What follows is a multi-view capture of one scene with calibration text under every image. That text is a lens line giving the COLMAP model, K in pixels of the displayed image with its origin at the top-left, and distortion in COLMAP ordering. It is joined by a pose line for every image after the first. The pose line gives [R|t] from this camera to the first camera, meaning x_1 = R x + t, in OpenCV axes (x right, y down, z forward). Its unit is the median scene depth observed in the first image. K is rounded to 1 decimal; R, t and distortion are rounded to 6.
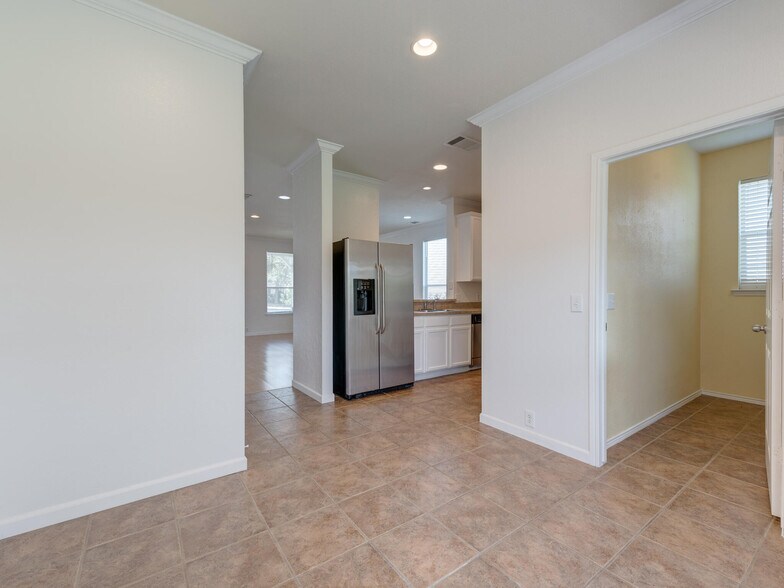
lens RADIAL K [[346.4, 0, 383.8], [0, 346.4, 294.8], [0, 0, 1]] dist [-0.000062, -0.001300]
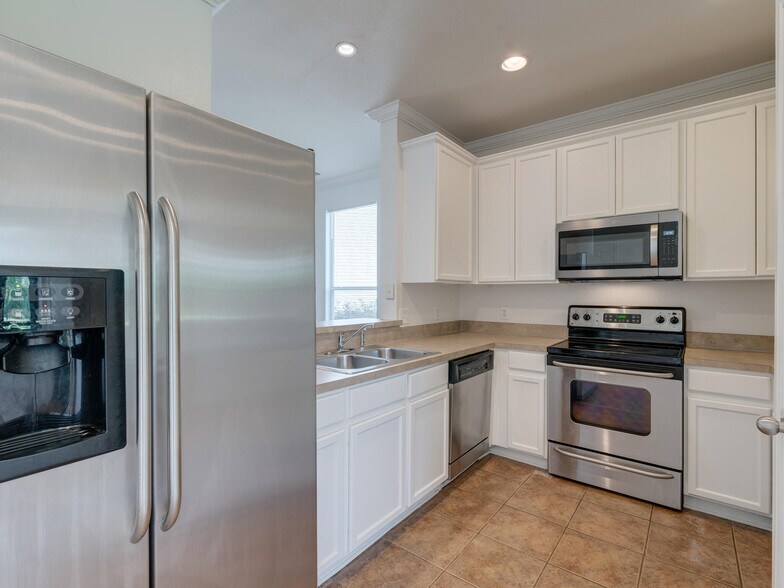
lens RADIAL K [[385.2, 0, 385.9], [0, 385.2, 295.2], [0, 0, 1]] dist [-0.005746, -0.002138]
pose [[0.958097, 0.003323, 0.286426, 0.063480], [-0.003168, 0.999994, -0.001001, -0.035560], [-0.286428, 0.000052, 0.958102, 0.852396]]
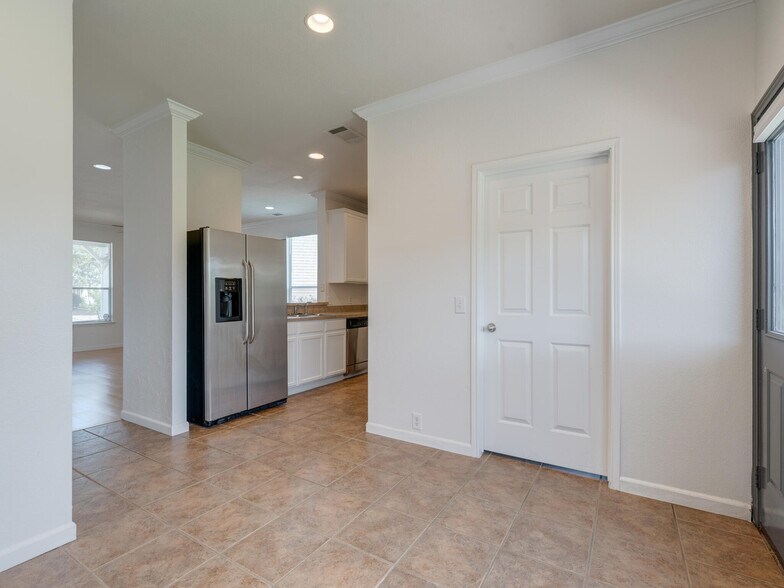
lens RADIAL K [[385.2, 0, 385.9], [0, 385.2, 295.2], [0, 0, 1]] dist [-0.005746, -0.002138]
pose [[0.921598, 0.001488, 0.388143, -0.075993], [0.001452, 0.999972, -0.007282, 0.002524], [-0.388143, 0.007274, 0.921570, 0.009692]]
